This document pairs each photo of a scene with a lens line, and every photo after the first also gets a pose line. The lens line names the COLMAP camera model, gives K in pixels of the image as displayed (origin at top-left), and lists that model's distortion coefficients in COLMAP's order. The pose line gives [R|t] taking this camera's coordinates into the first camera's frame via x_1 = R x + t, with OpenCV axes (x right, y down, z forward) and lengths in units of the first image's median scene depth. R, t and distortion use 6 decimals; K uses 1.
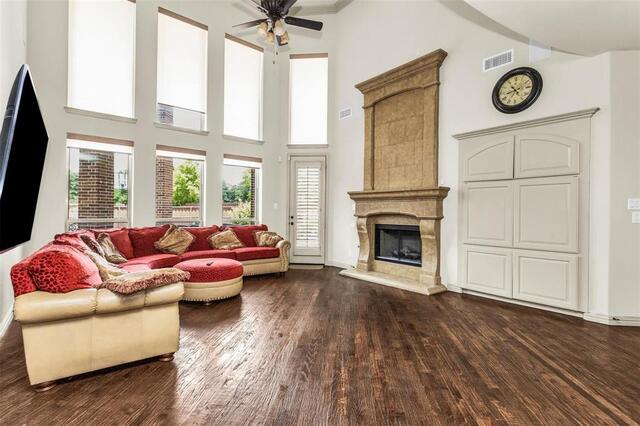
lens RADIAL K [[306.5, 0, 319.3], [0, 306.5, 212.7], [0, 0, 1]] dist [-0.002316, 0.002192]
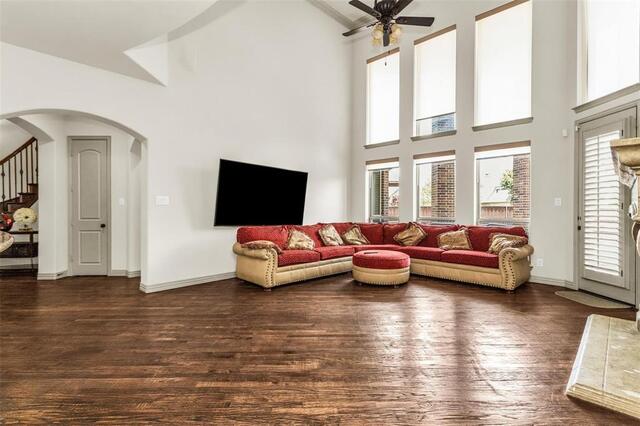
lens RADIAL K [[306.5, 0, 321.2], [0, 306.5, 213.0], [0, 0, 1]] dist [-0.002316, 0.002192]
pose [[0.117883, -0.003452, -0.993021, 0.595506], [-0.005834, 0.999974, -0.004168, 0.011645], [0.993010, 0.006285, 0.117860, 0.472176]]
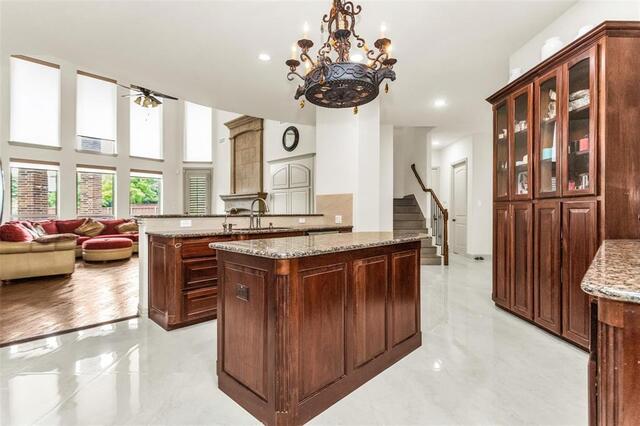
lens RADIAL K [[306.5, 0, 319.7], [0, 306.5, 213.3], [0, 0, 1]] dist [-0.002316, 0.002192]
pose [[0.992994, -0.011207, 0.117632, 0.431340], [0.011150, 0.999937, 0.001142, 0.025228], [-0.117637, 0.000177, 0.993057, -0.572491]]
